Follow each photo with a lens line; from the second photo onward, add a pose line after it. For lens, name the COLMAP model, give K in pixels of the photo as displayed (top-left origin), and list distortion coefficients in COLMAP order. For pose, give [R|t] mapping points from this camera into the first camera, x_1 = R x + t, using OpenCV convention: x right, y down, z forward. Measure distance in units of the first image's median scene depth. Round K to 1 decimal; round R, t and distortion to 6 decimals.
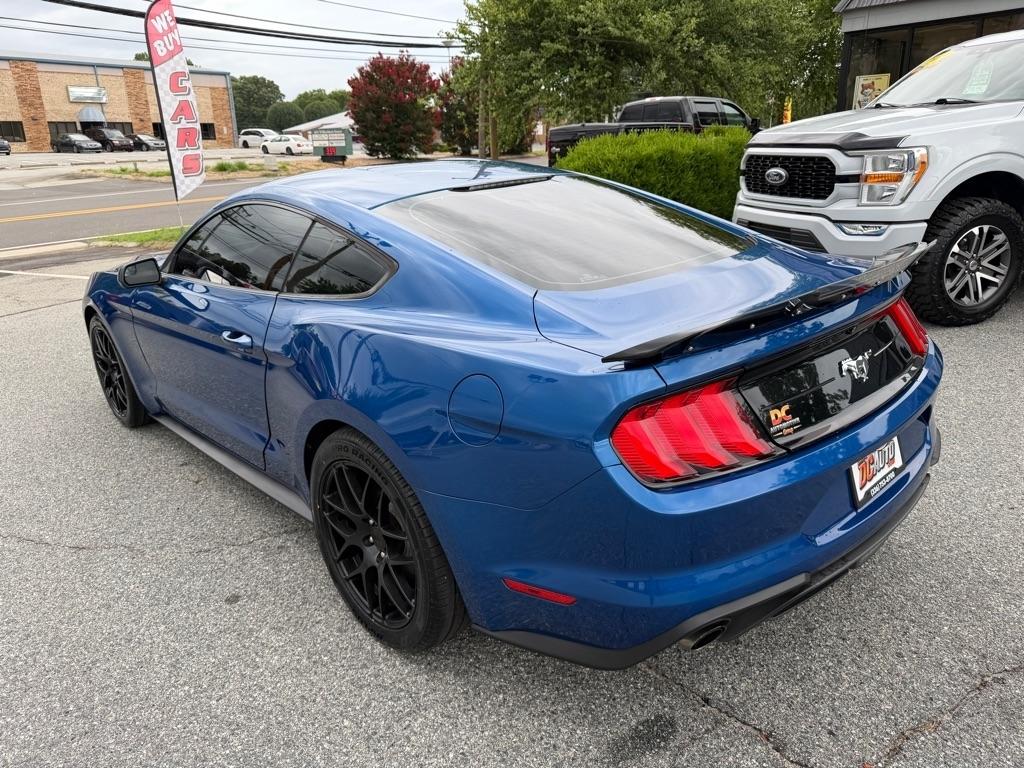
lens RADIAL K [[746.4, 0, 512.0], [0, 746.4, 384.0], [0, 0, 1]] dist [0.016578, -0.021515]
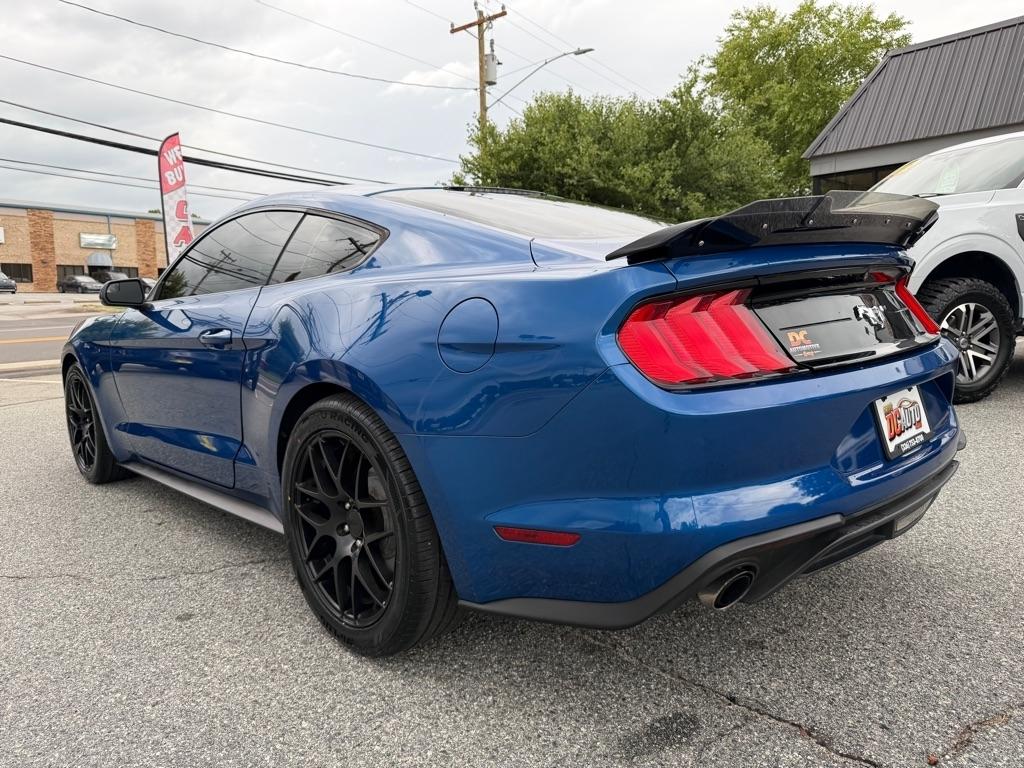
lens RADIAL K [[746.7, 0, 509.7], [0, 746.7, 376.3], [0, 0, 1]] dist [0.006576, -0.008555]
pose [[0.999874, 0.010427, 0.011935, -0.005899], [-0.007701, 0.977855, -0.209144, 0.215766], [-0.013852, 0.209026, 0.977812, 0.087243]]
